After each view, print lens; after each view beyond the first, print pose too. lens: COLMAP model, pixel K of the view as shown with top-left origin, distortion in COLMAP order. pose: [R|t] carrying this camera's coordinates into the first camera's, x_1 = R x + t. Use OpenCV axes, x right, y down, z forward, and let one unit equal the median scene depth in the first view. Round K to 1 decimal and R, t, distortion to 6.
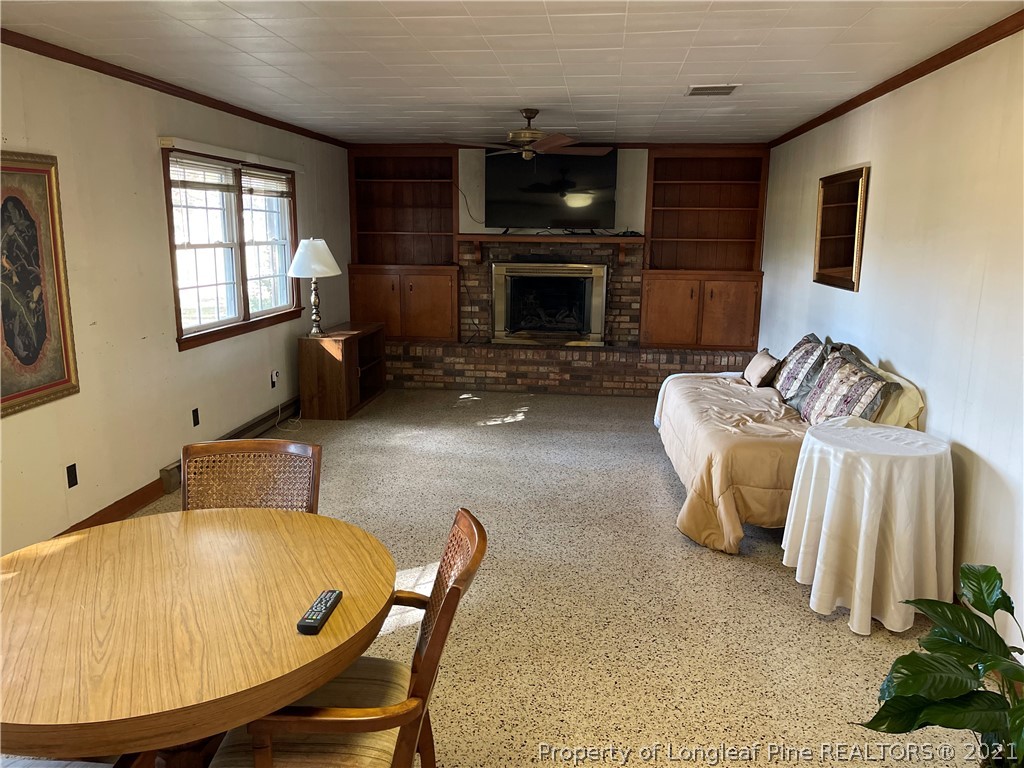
lens RADIAL K [[763.8, 0, 508.6], [0, 763.8, 390.5], [0, 0, 1]] dist [0.065808, -0.077005]
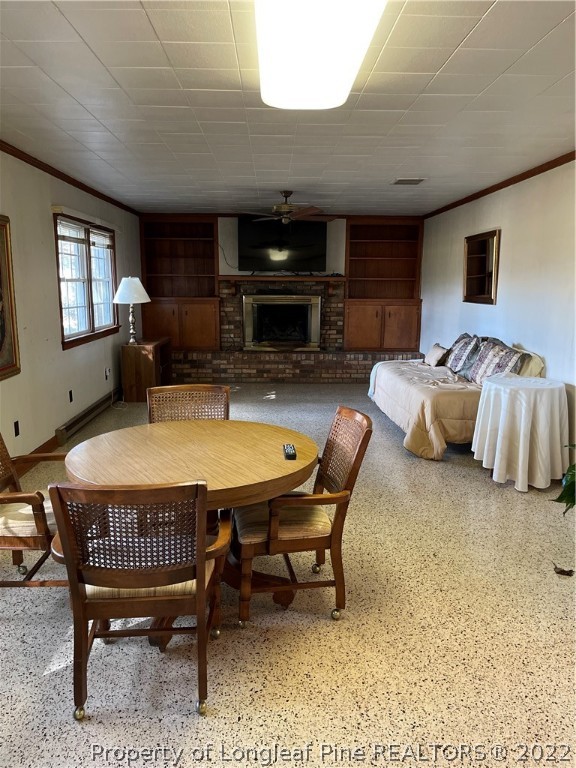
lens RADIAL K [[572.8, 0, 282.9], [0, 572.8, 388.2], [0, 0, 1]] dist [0.065808, -0.077005]
pose [[0.990063, -0.030033, 0.137383, -0.140182], [0.033188, 0.999234, -0.020731, 0.049242], [-0.136655, 0.025085, 0.990301, -0.125442]]
